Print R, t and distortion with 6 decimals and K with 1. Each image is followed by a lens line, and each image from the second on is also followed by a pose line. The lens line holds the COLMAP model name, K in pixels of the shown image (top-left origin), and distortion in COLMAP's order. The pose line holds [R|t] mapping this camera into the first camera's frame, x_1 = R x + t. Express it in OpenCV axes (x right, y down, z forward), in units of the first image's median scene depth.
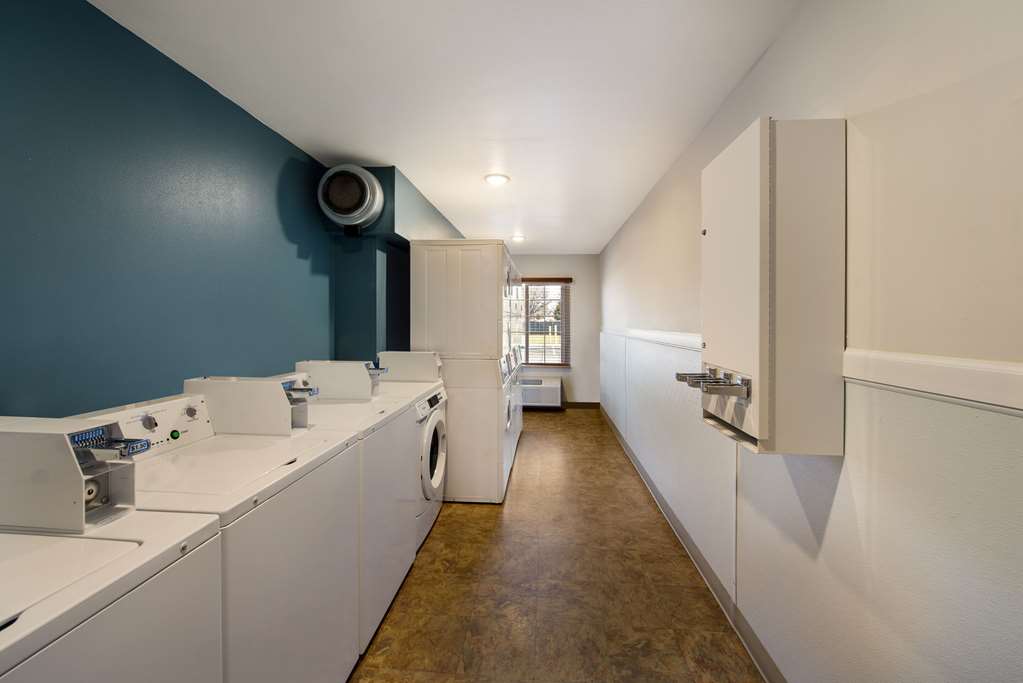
lens RADIAL K [[401.6, 0, 512.3], [0, 401.6, 321.1], [0, 0, 1]] dist [-0.013886, -0.000296]
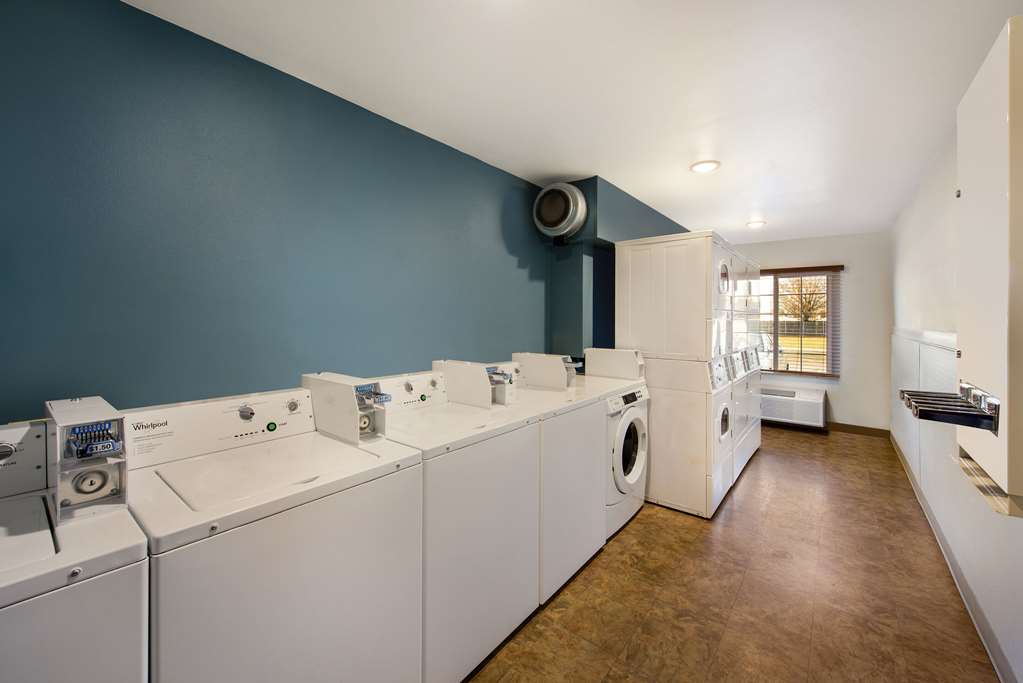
lens RADIAL K [[401.6, 0, 512.3], [0, 401.6, 321.1], [0, 0, 1]] dist [-0.013886, -0.000296]
pose [[0.818372, 0.001426, -0.574686, 0.153434], [-0.000858, 0.999999, 0.001260, 0.001966], [0.574687, -0.000538, 0.818373, -0.007692]]
